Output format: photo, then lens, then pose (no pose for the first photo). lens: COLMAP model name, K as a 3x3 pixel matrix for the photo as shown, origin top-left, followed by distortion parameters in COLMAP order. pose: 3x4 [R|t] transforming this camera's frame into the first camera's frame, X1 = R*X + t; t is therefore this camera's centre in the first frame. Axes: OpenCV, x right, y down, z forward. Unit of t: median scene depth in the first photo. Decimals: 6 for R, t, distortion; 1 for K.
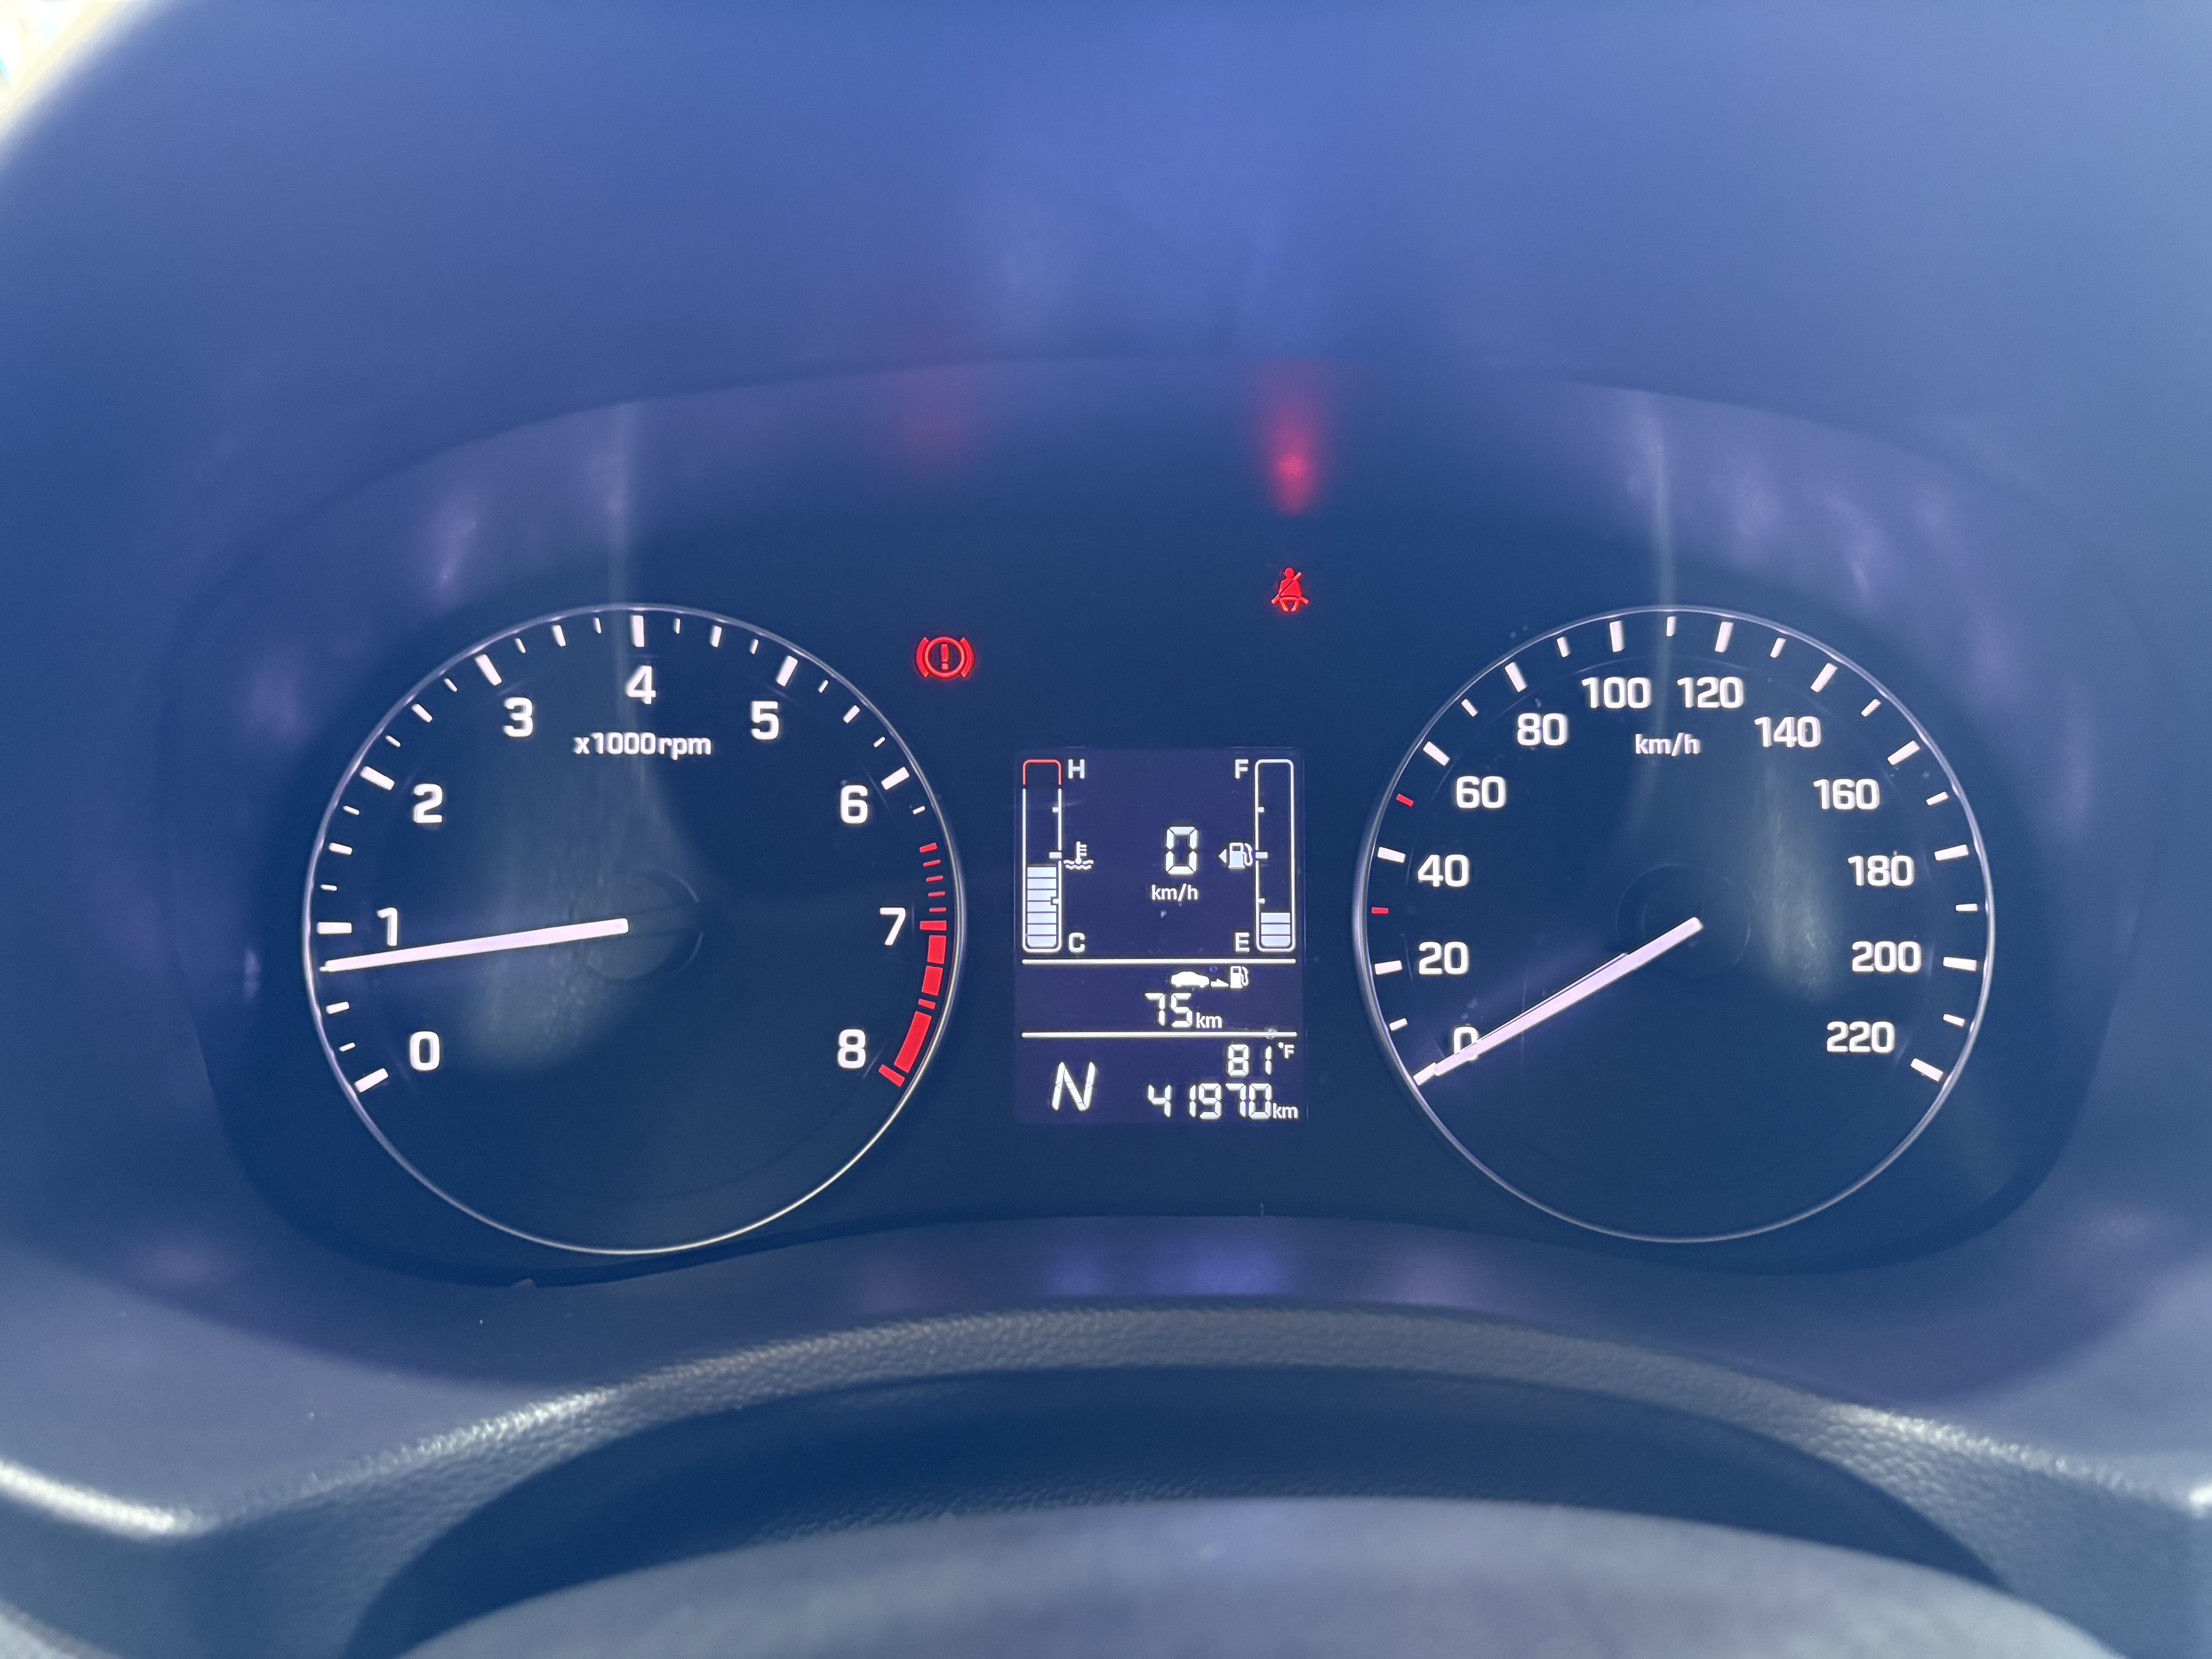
lens RADIAL K [[1683.8, 0, 1051.9], [0, 1683.8, 828.4], [0, 0, 1]] dist [0.056066, -0.068986]
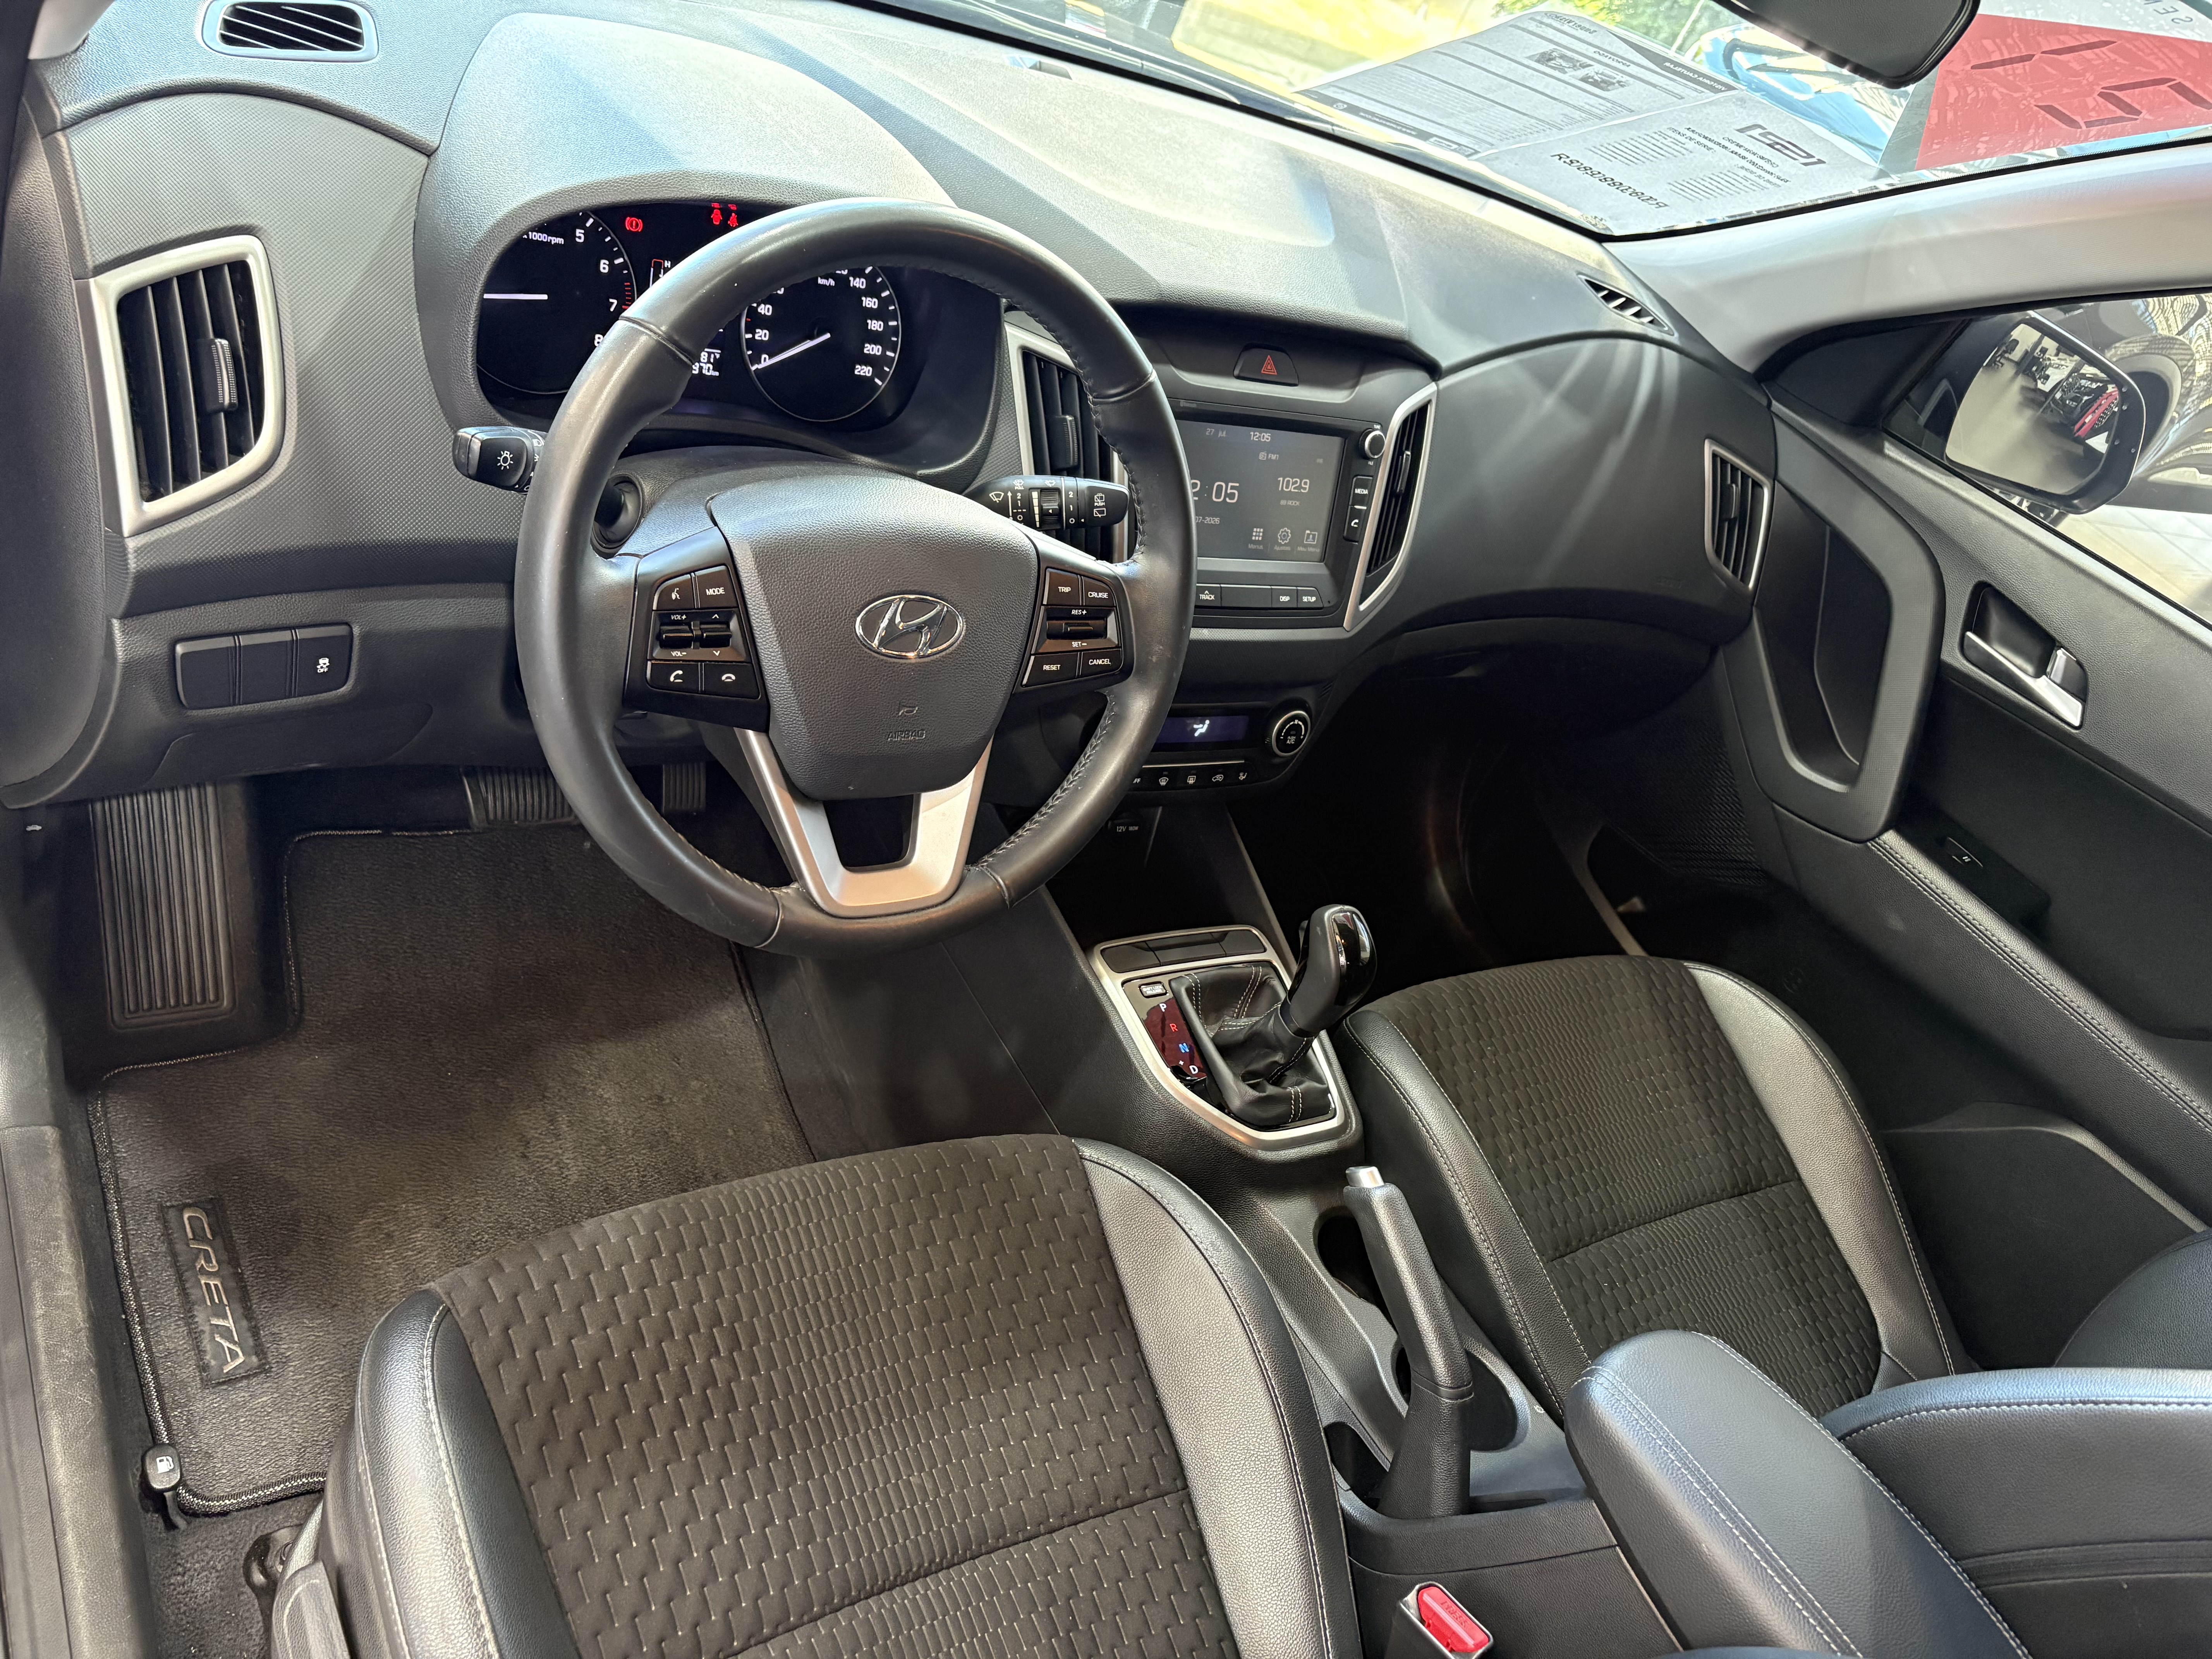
lens RADIAL K [[1683.8, 0, 1118.7], [0, 1683.8, 829.4], [0, 0, 1]] dist [0.056066, -0.068986]
pose [[0.811988, -0.041286, 0.582212, -1.286929], [-0.196724, 0.919773, 0.339585, -0.327536], [-0.549523, -0.390274, 0.738722, -2.472004]]
